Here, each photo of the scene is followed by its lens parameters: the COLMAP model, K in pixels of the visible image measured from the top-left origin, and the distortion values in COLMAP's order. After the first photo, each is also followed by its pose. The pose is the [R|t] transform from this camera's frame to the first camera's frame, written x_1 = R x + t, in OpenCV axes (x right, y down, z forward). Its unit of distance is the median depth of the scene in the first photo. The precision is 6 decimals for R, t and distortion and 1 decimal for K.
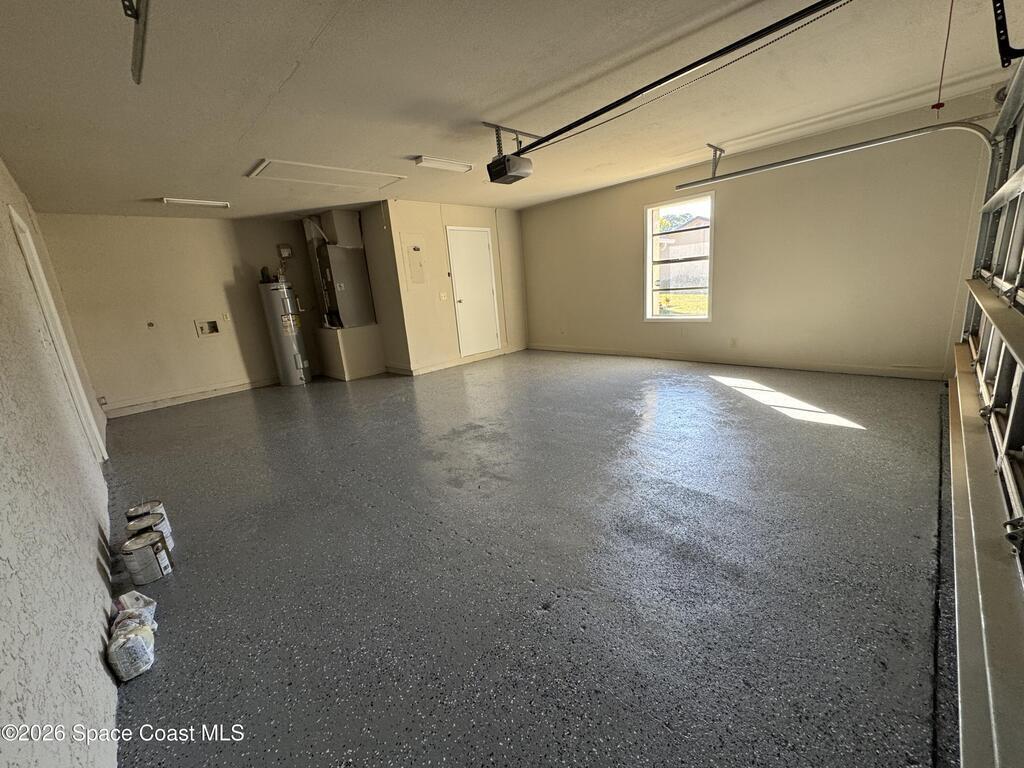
lens RADIAL K [[406.9, 0, 511.7], [0, 406.9, 382.2], [0, 0, 1]] dist [0.000707, 0.000165]
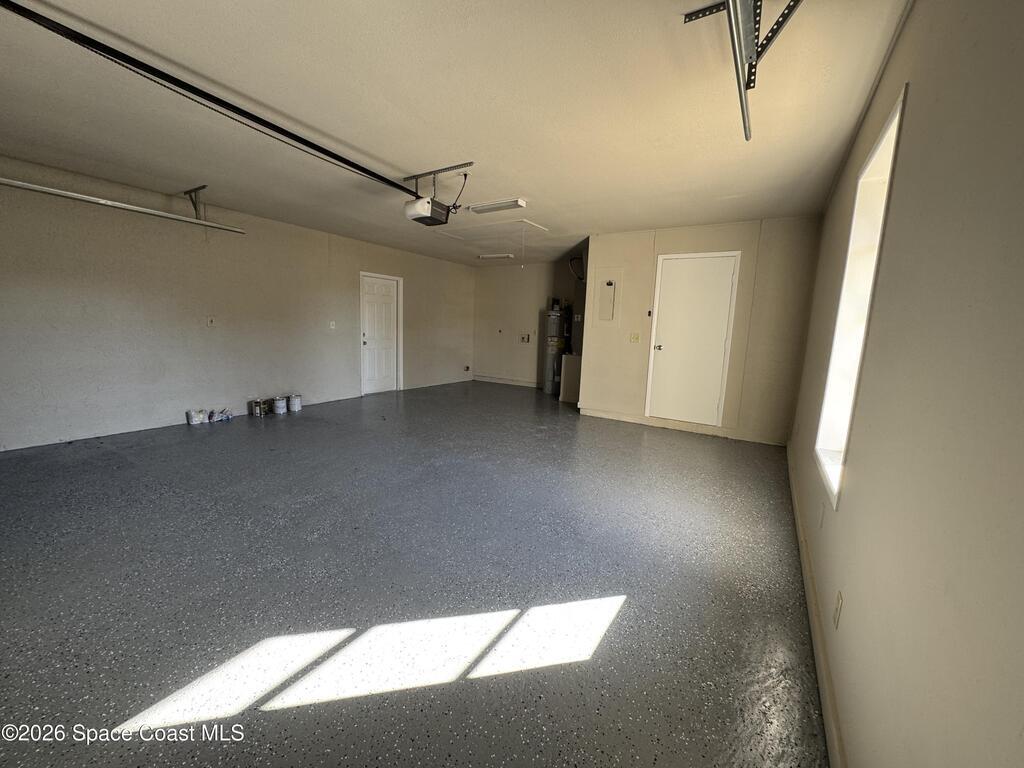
lens RADIAL K [[406.9, 0, 511.7], [0, 406.9, 382.2], [0, 0, 1]] dist [0.000707, 0.000165]
pose [[0.226558, 0.223940, -0.947904, 0.633018], [-0.284388, 0.946011, 0.155521, -0.195142], [0.931555, 0.234338, 0.278012, 0.585315]]
